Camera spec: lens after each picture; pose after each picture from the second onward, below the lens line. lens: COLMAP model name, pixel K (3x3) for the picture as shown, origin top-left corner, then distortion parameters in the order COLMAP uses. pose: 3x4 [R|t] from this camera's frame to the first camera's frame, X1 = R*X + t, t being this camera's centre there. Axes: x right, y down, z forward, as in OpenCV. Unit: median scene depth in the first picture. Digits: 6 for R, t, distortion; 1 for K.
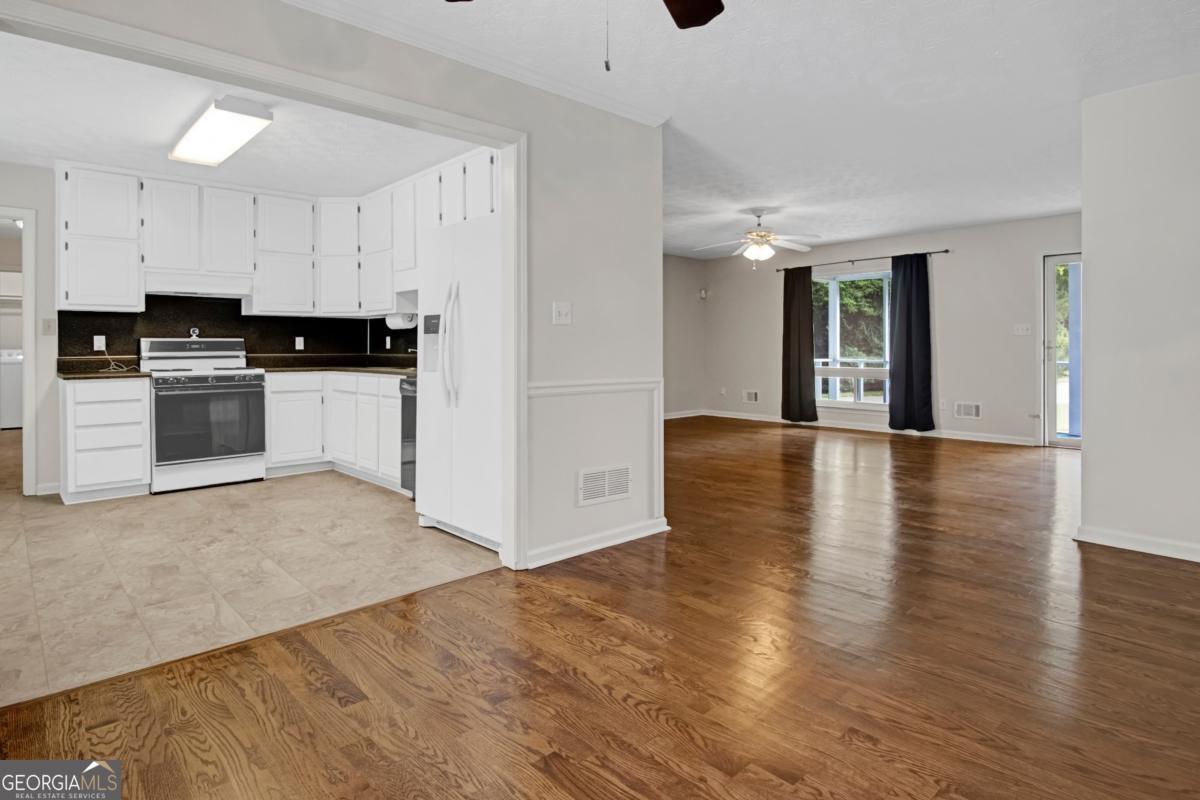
lens RADIAL K [[662.8, 0, 617.2], [0, 662.8, 348.4], [0, 0, 1]] dist [-0.003130, -0.008023]
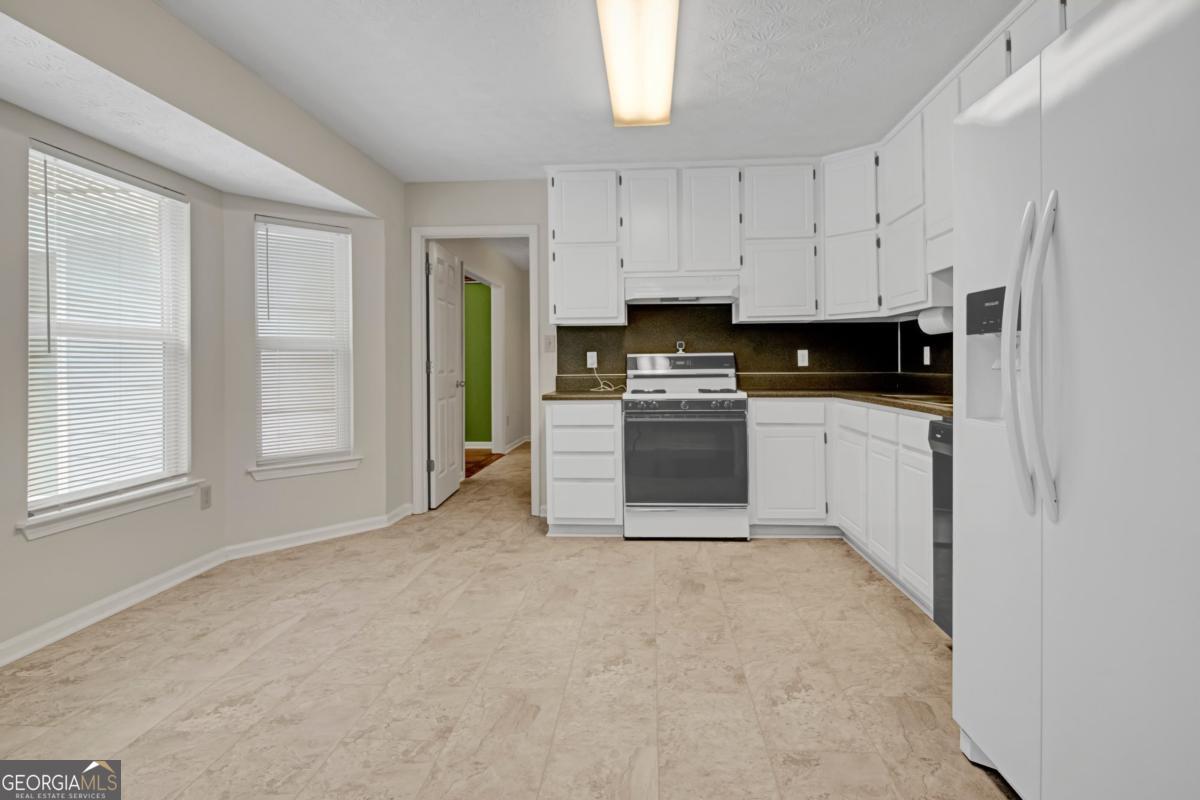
lens RADIAL K [[653.1, 0, 594.7], [0, 653.1, 356.6], [0, 0, 1]] dist [0.000811, -0.001372]
pose [[0.665235, -0.011615, -0.746544, -0.101902], [0.004306, 0.999922, -0.011721, -0.002227], [0.746622, 0.004583, 0.665233, 0.409619]]
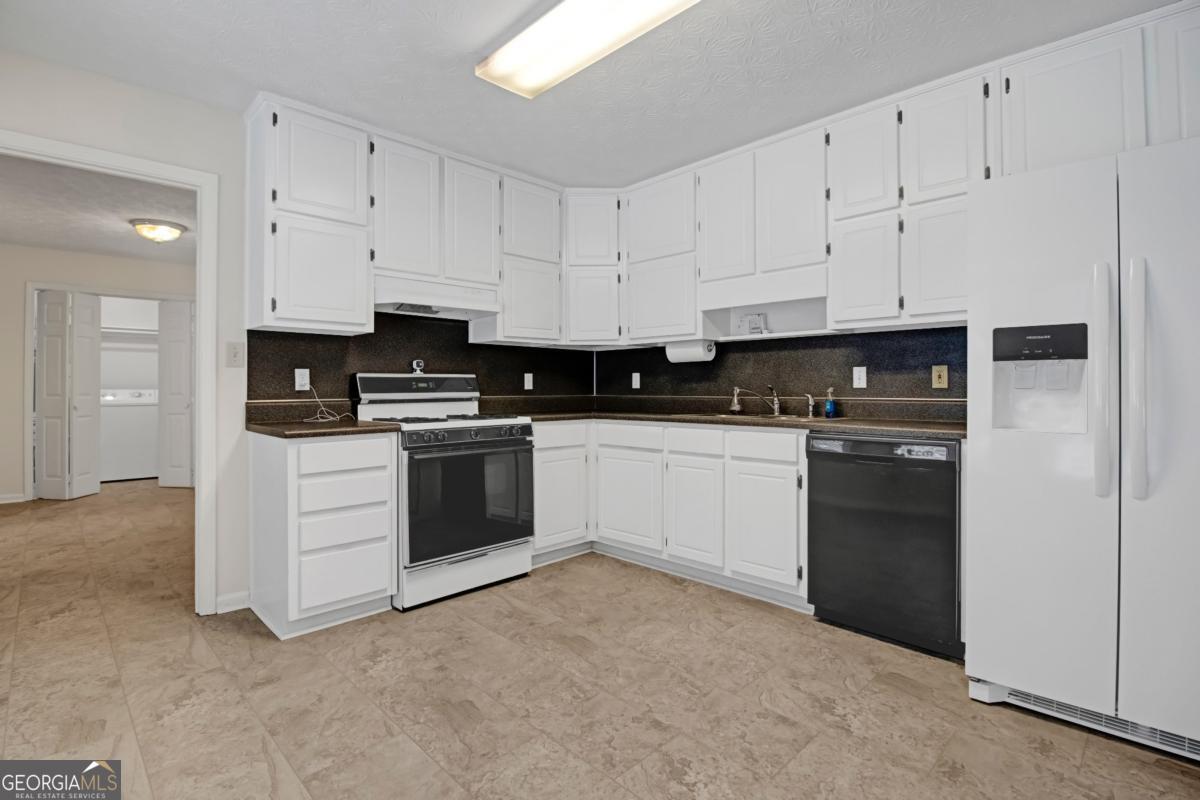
lens RADIAL K [[578.0, 0, 613.2], [0, 578.0, 383.7], [0, 0, 1]] dist [0.000899, -0.013364]
pose [[0.999586, 0.000882, 0.028764, -0.502820], [-0.000620, 0.999959, -0.009085, 0.001002], [-0.028770, 0.009064, 0.999545, 0.414724]]
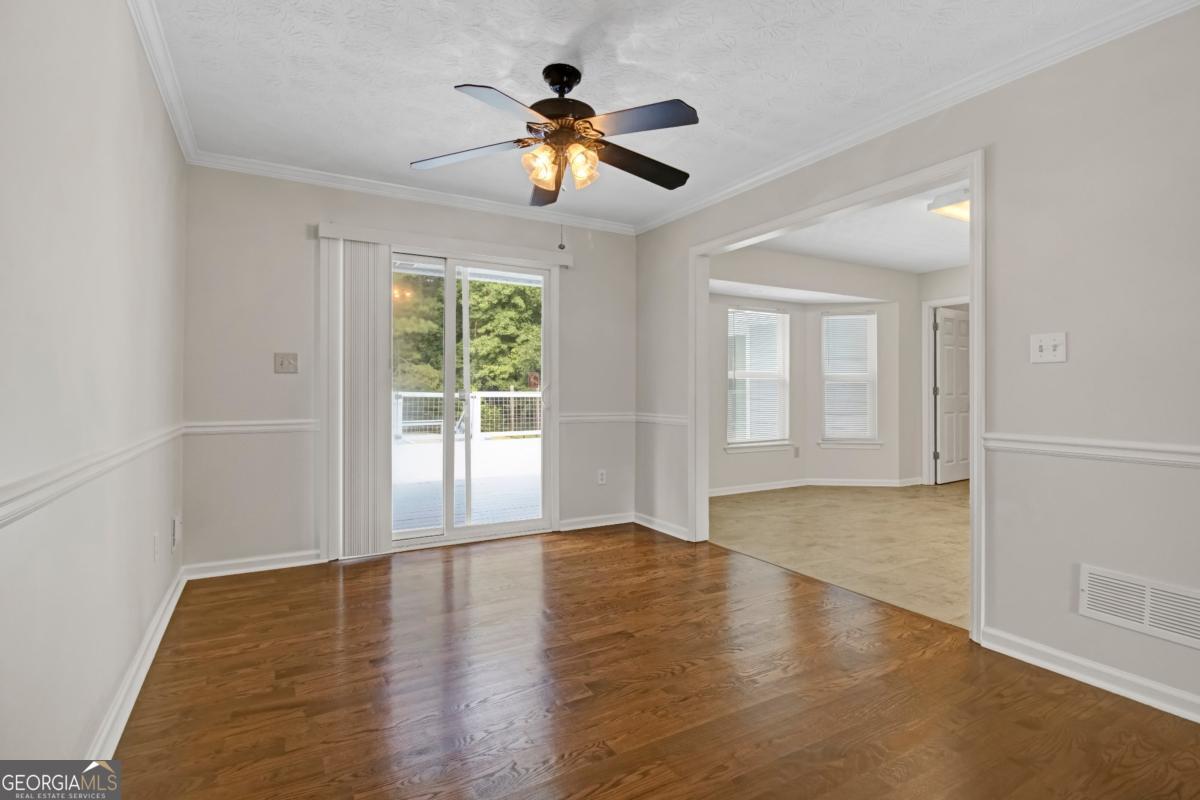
lens RADIAL K [[571.2, 0, 595.9], [0, 571.2, 378.9], [0, 0, 1]] dist [-0.000418, -0.000051]
pose [[-0.255529, -0.017935, -0.966635, 0.475470], [-0.000522, 0.999830, -0.018413, -0.003045], [0.966801, -0.004200, -0.255495, 0.456819]]
